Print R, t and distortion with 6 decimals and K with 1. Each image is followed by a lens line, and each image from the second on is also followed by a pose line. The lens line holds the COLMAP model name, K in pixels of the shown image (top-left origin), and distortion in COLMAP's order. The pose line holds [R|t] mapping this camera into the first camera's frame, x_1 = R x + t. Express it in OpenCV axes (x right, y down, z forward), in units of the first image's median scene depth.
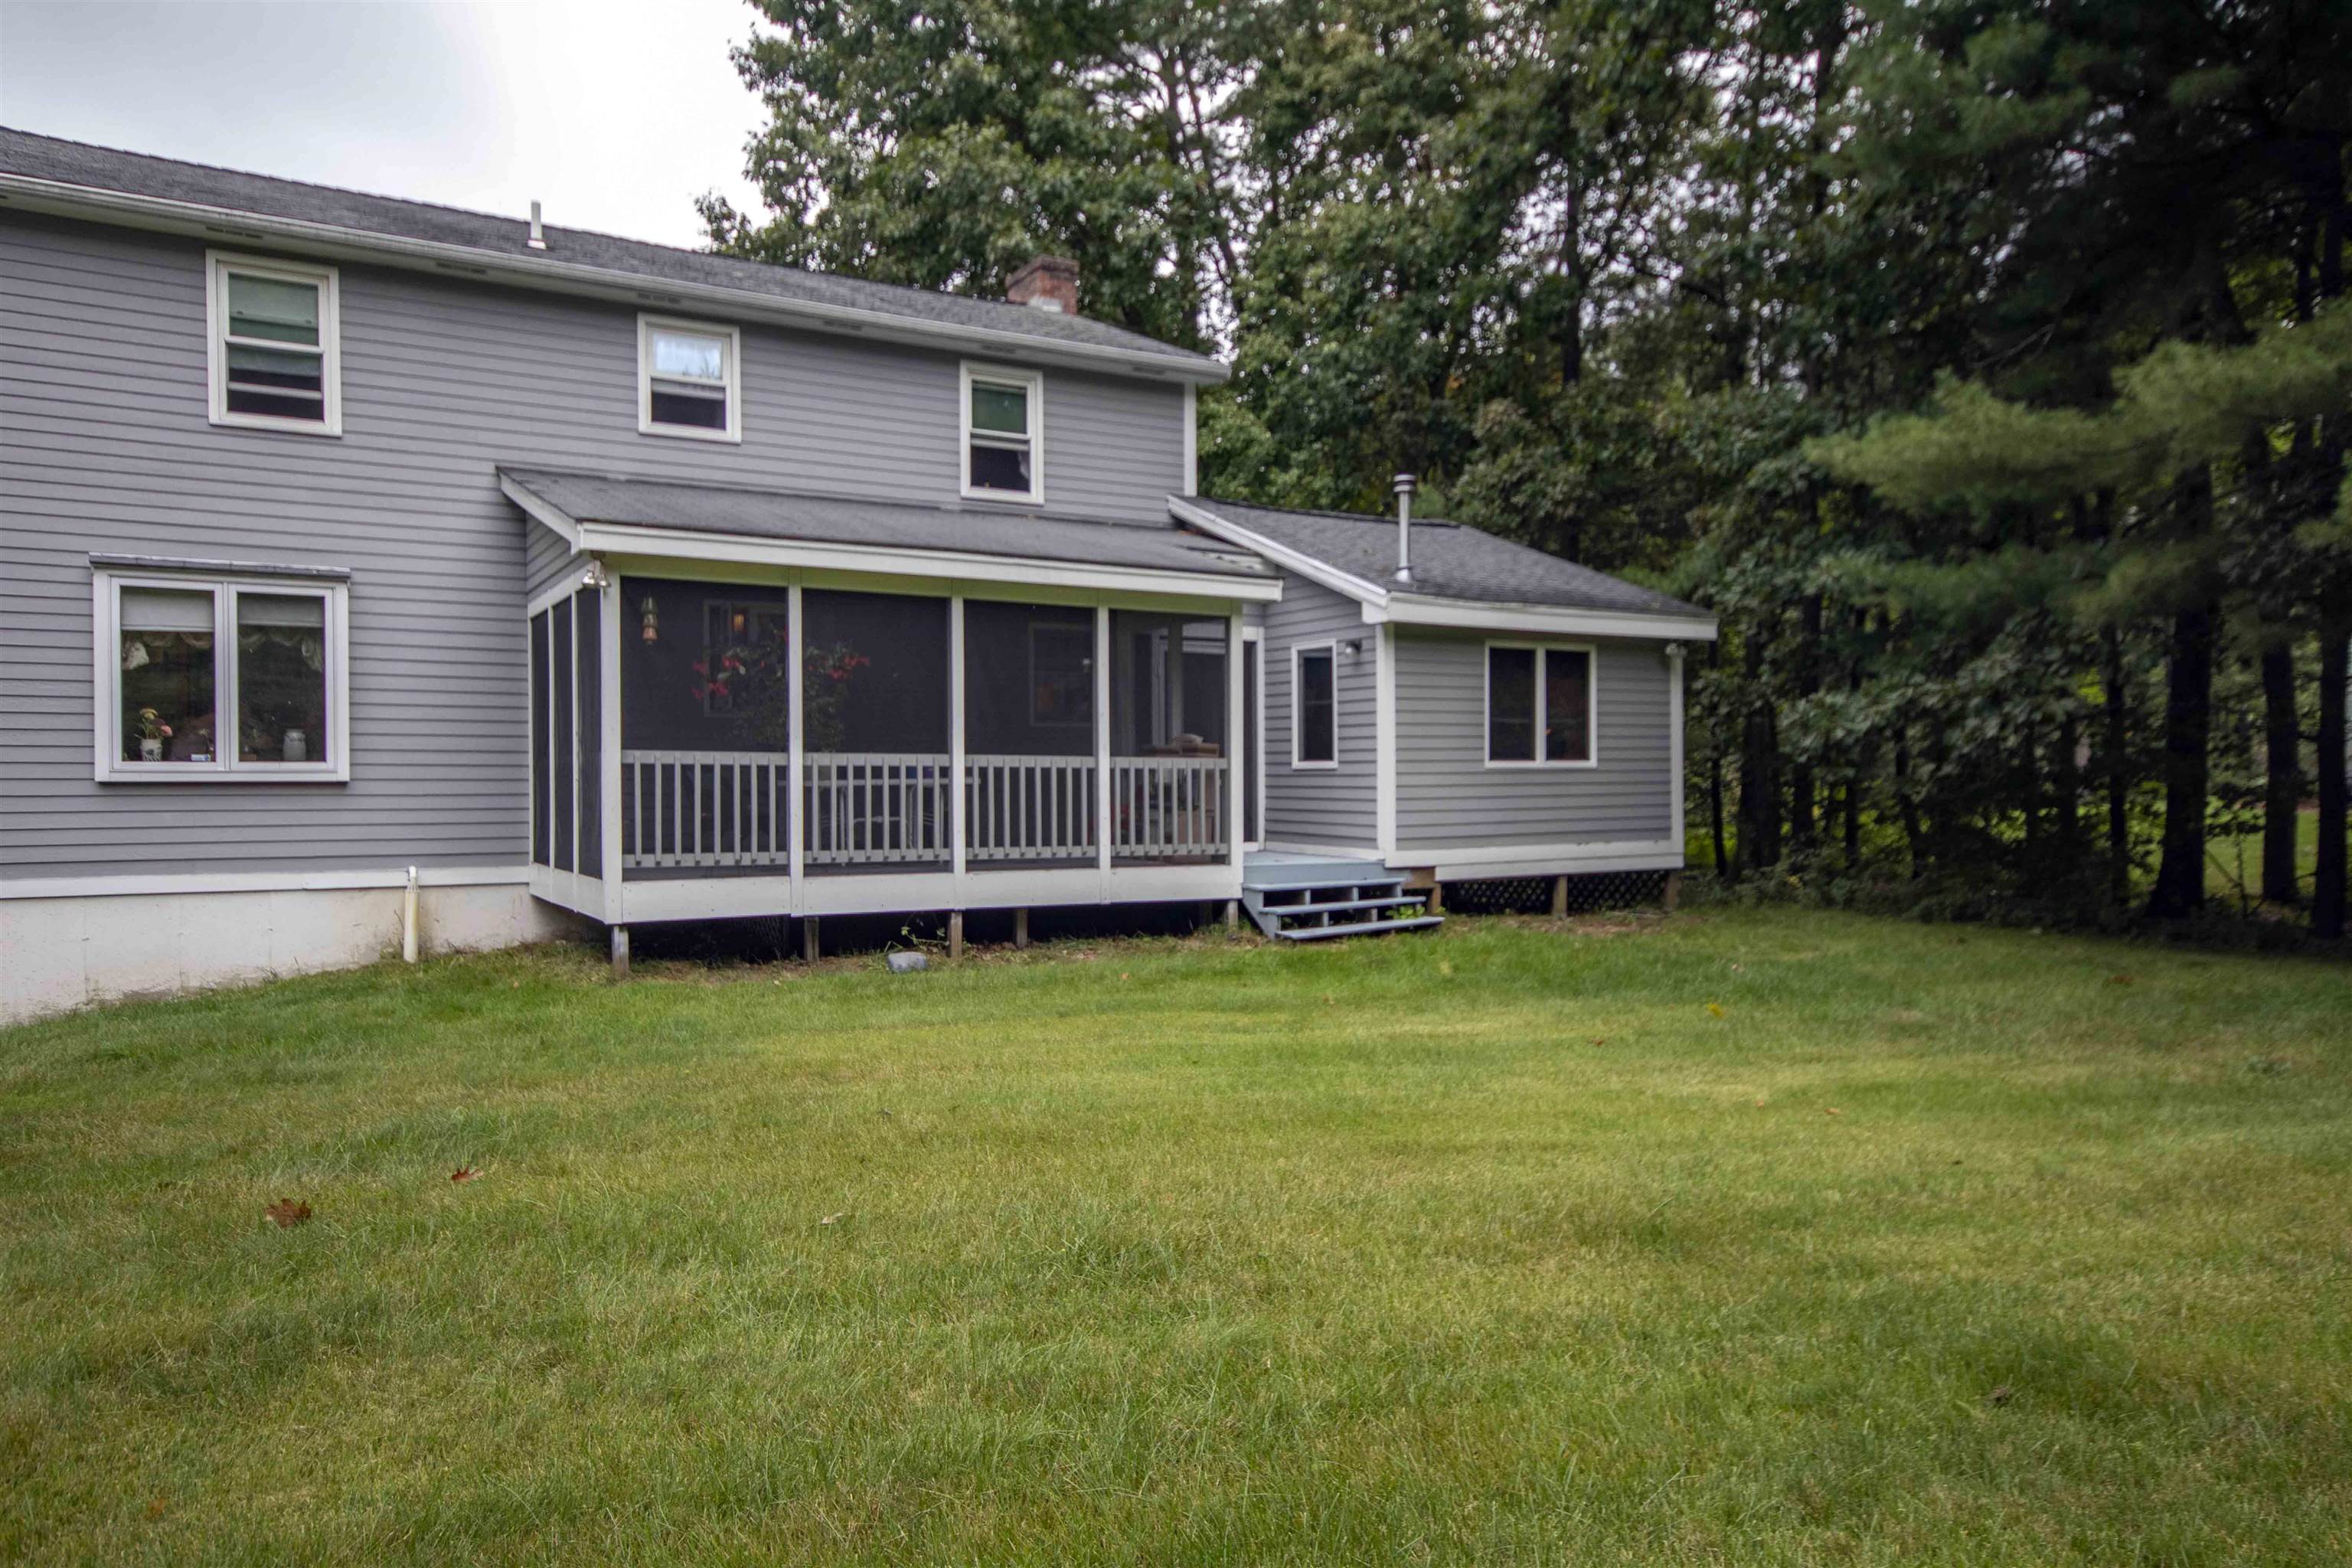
lens RADIAL K [[1560.9, 0, 1176.0], [0, 1560.9, 784.0], [0, 0, 1]] dist [0.032558, 0.001219]
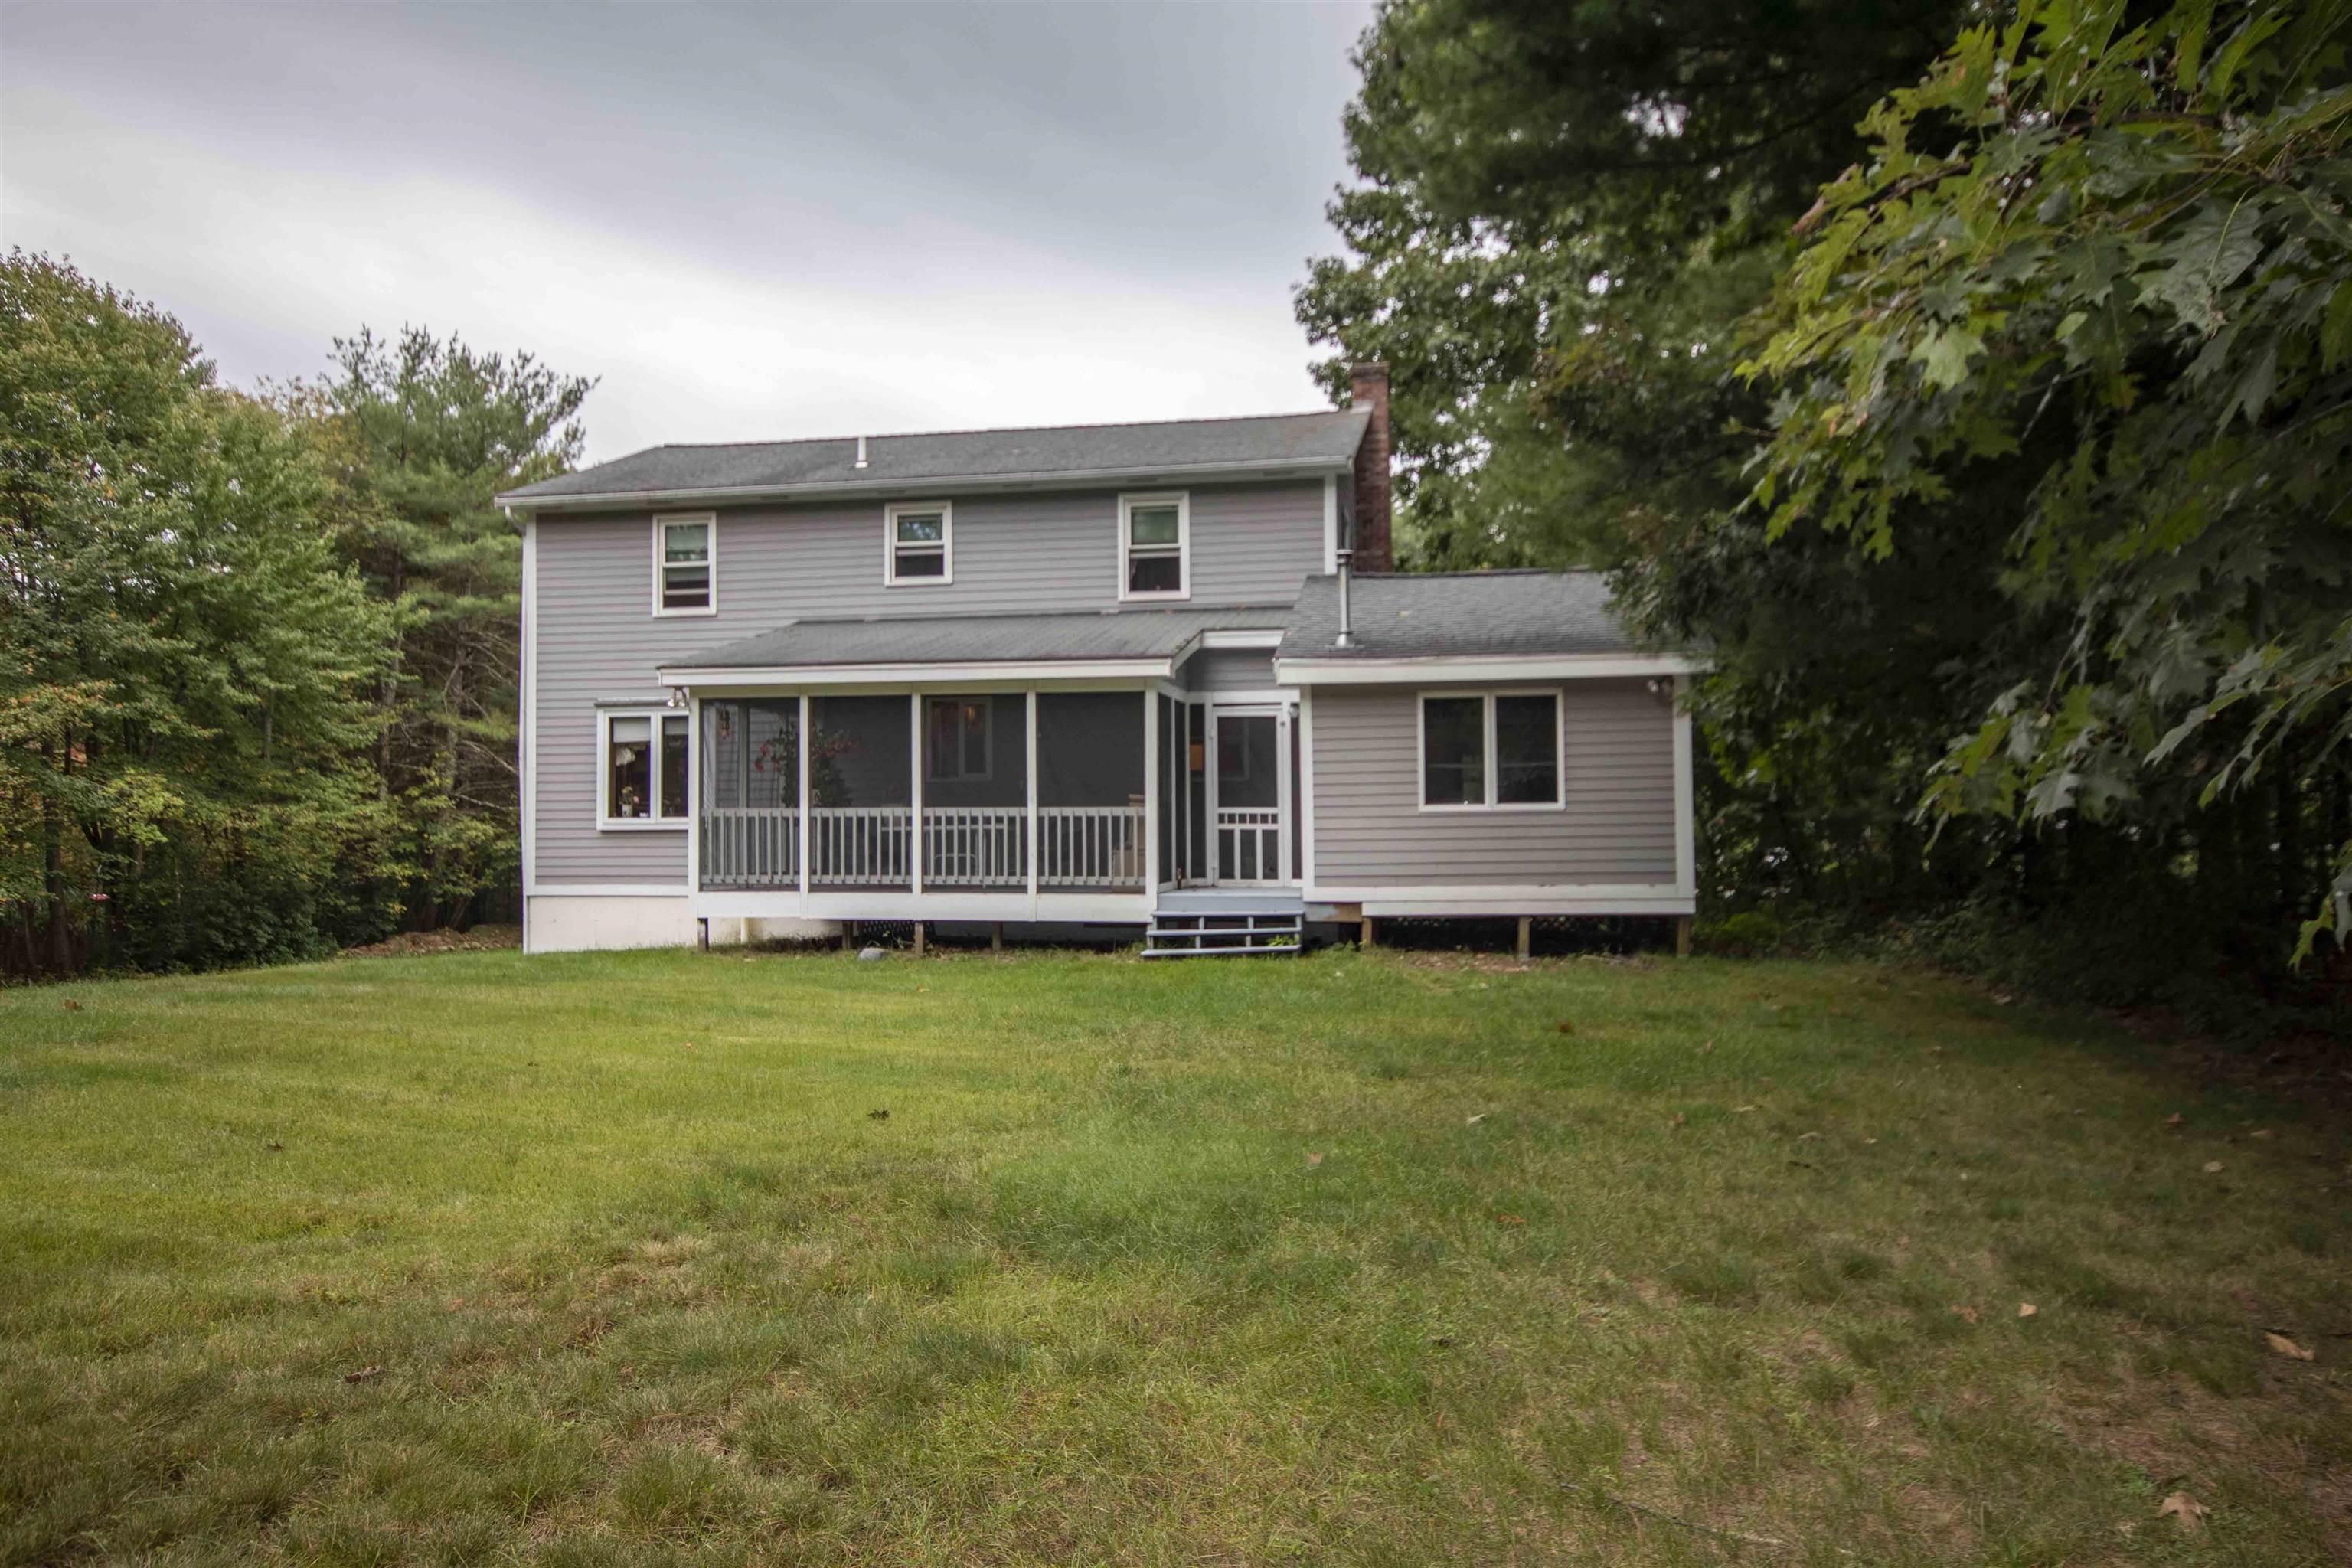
lens RADIAL K [[1560.9, 0, 1176.0], [0, 1560.9, 784.0], [0, 0, 1]] dist [0.032558, 0.001219]
pose [[0.765880, -0.023264, -0.642562, 0.823466], [0.003667, 0.999487, -0.031816, 0.004363], [0.642973, 0.022010, 0.765573, 0.080757]]
